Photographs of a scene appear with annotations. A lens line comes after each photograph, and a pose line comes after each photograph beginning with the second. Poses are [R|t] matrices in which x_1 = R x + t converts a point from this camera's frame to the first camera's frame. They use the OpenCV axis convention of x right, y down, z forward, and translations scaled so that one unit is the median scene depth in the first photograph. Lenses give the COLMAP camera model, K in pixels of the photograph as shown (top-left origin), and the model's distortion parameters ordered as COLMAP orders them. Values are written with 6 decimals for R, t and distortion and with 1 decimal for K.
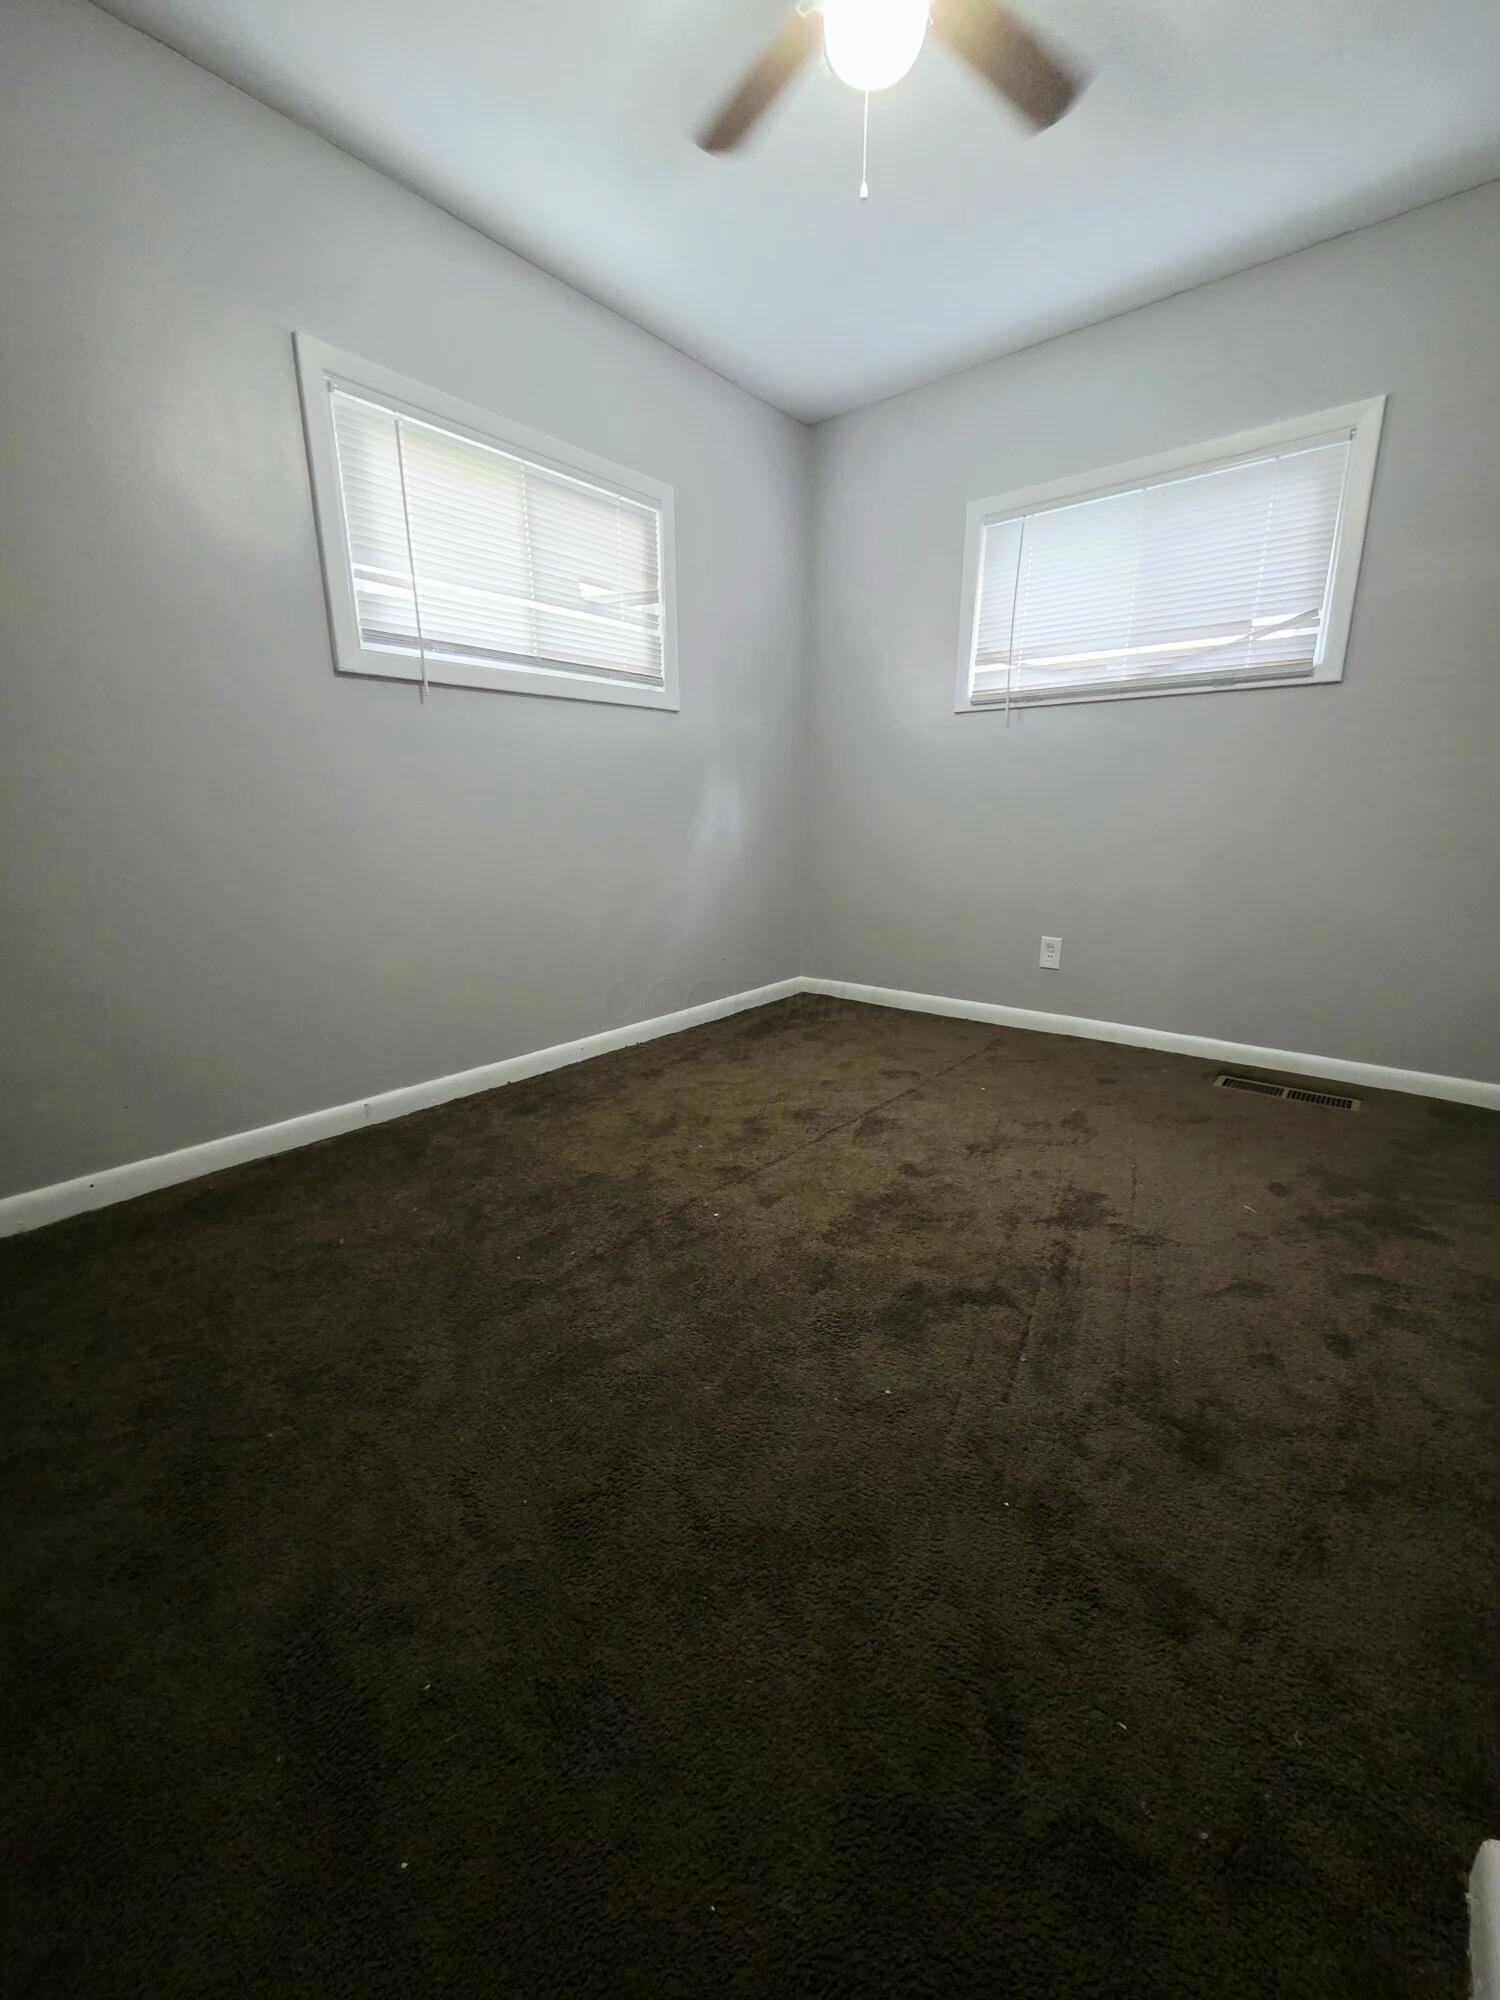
lens RADIAL K [[798.4, 0, 760.3], [0, 798.4, 1006.1], [0, 0, 1]] dist [-0.000716, -0.000177]
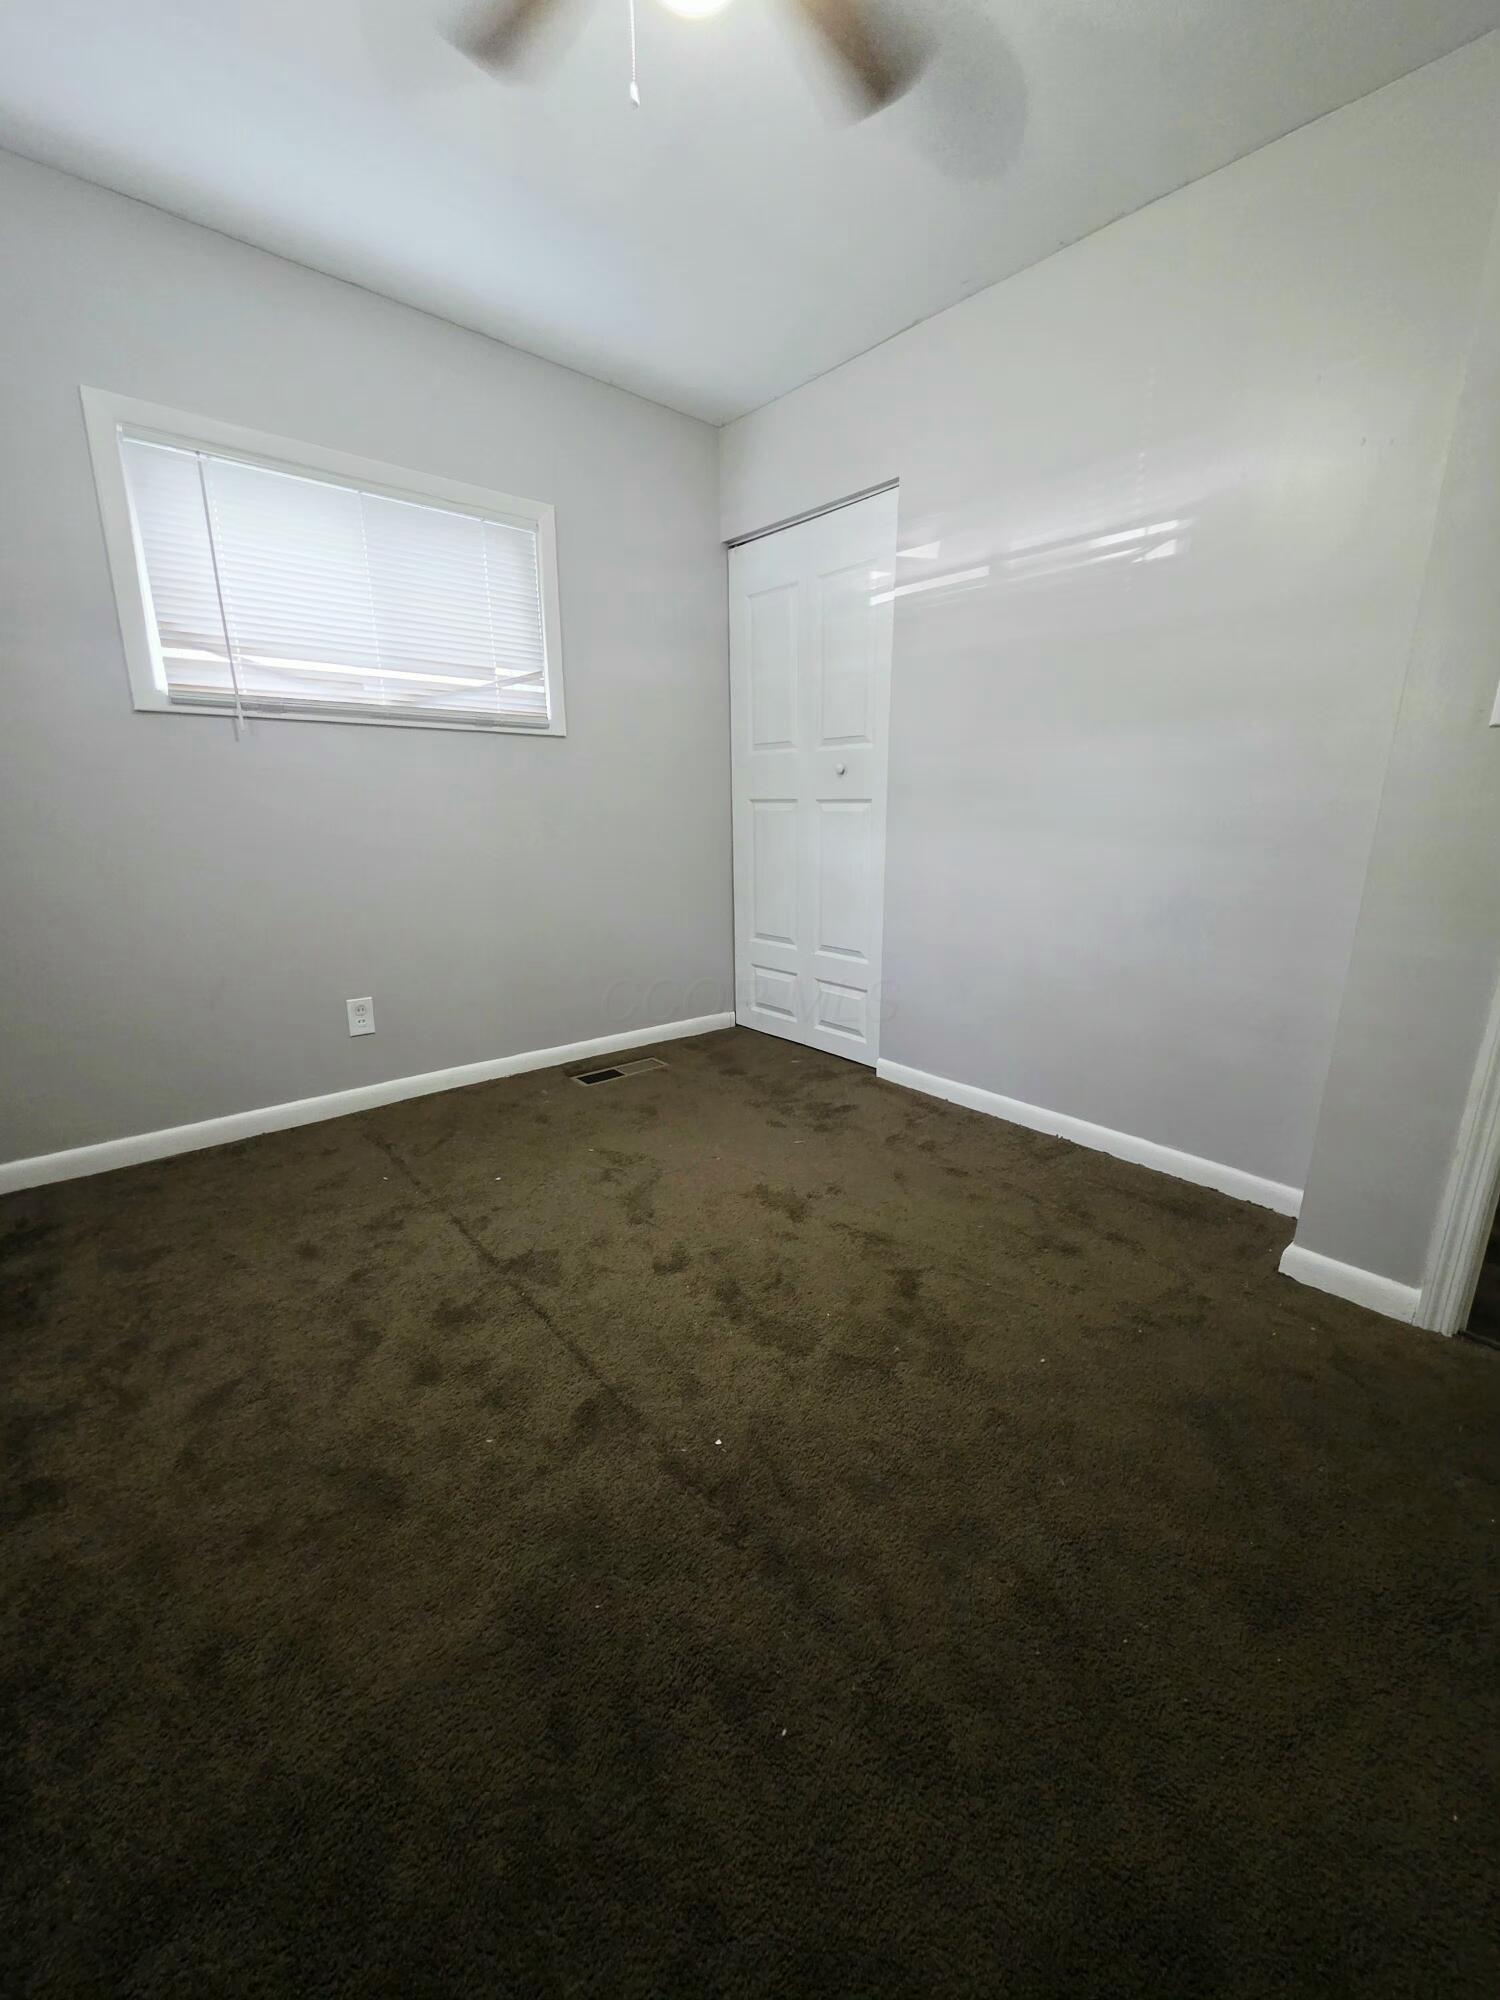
lens RADIAL K [[798.4, 0, 771.0], [0, 798.4, 1001.3], [0, 0, 1]] dist [-0.000716, -0.000177]
pose [[0.164918, -0.234347, 0.958062, -0.505366], [0.235043, 0.952716, 0.192580, -0.195404], [-0.957892, 0.193426, 0.212202, 0.556290]]
